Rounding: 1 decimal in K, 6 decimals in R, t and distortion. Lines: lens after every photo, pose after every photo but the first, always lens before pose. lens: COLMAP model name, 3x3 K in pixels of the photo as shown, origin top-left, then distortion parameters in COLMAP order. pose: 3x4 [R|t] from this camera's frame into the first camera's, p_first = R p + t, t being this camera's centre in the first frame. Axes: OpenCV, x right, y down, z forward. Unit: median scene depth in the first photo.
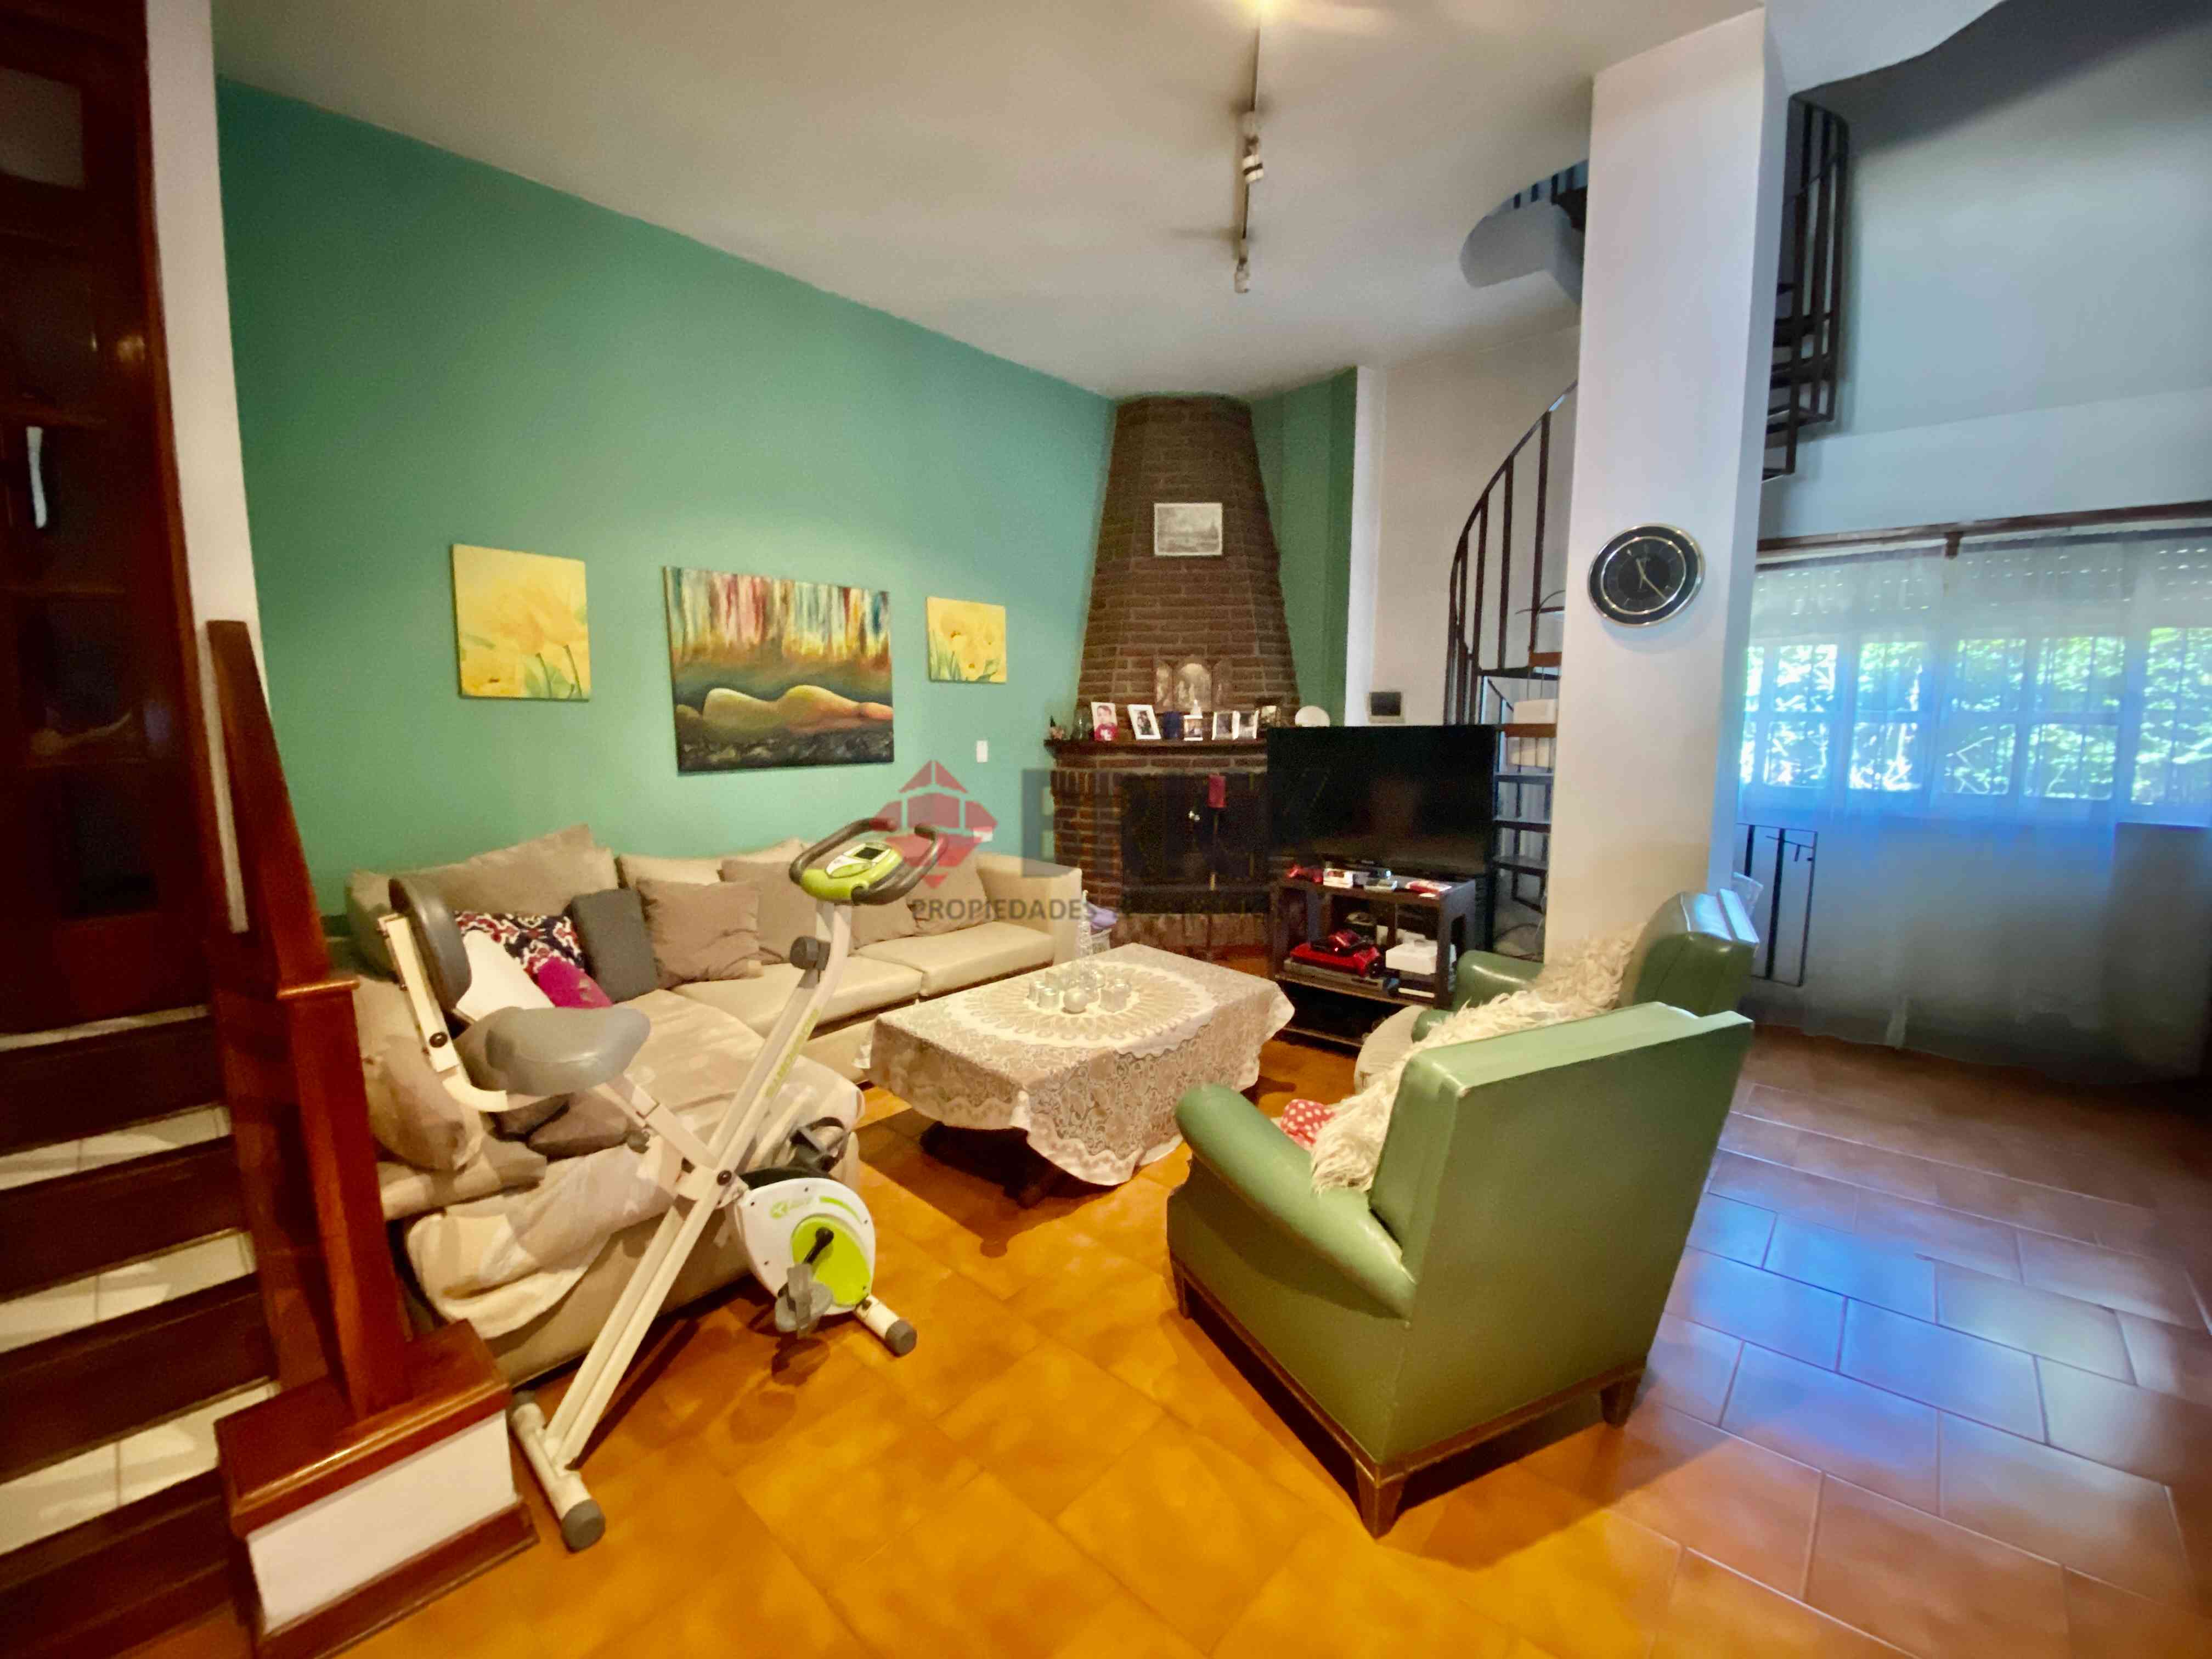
lens RADIAL K [[907.2, 0, 1106.0], [0, 907.2, 829.5], [0, 0, 1]] dist [0.040021, -0.033200]
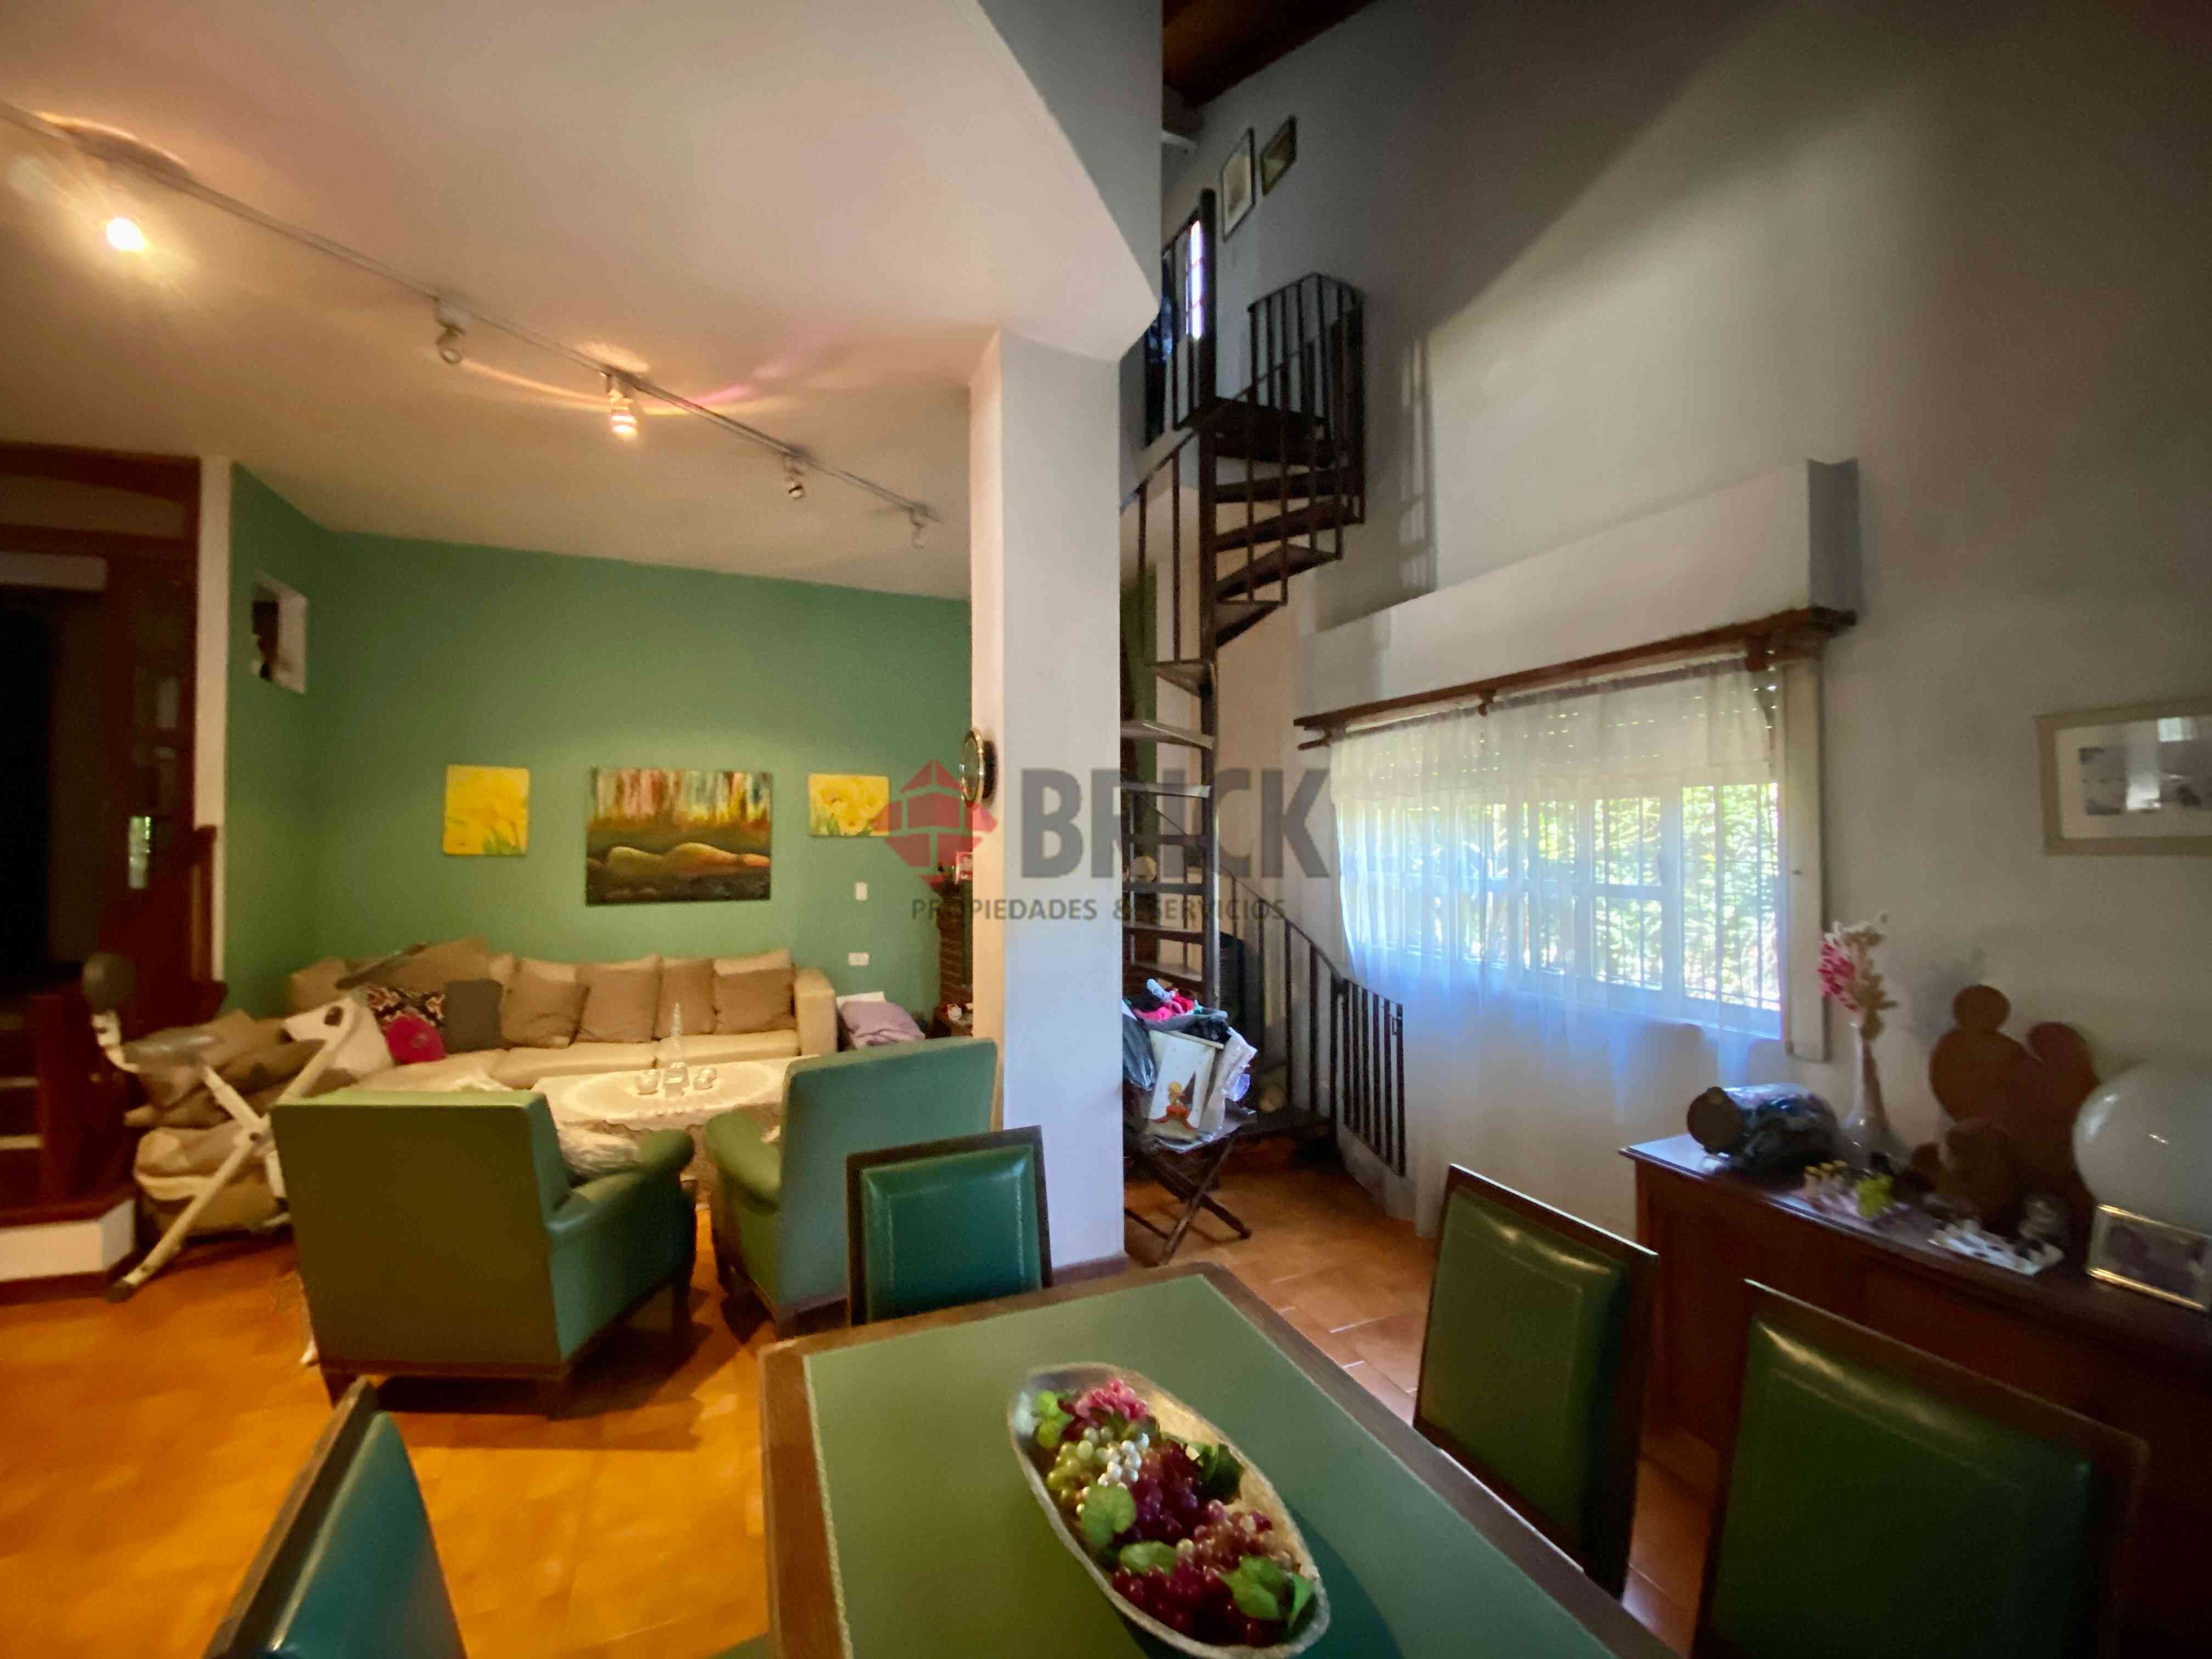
lens RADIAL K [[907.2, 0, 1106.0], [0, 907.2, 829.5], [0, 0, 1]] dist [0.040021, -0.033200]
pose [[0.910131, -0.005201, -0.414287, 0.904580], [-0.052537, 0.990401, -0.127850, -0.036246], [0.410975, 0.138126, 0.901122, -0.001660]]
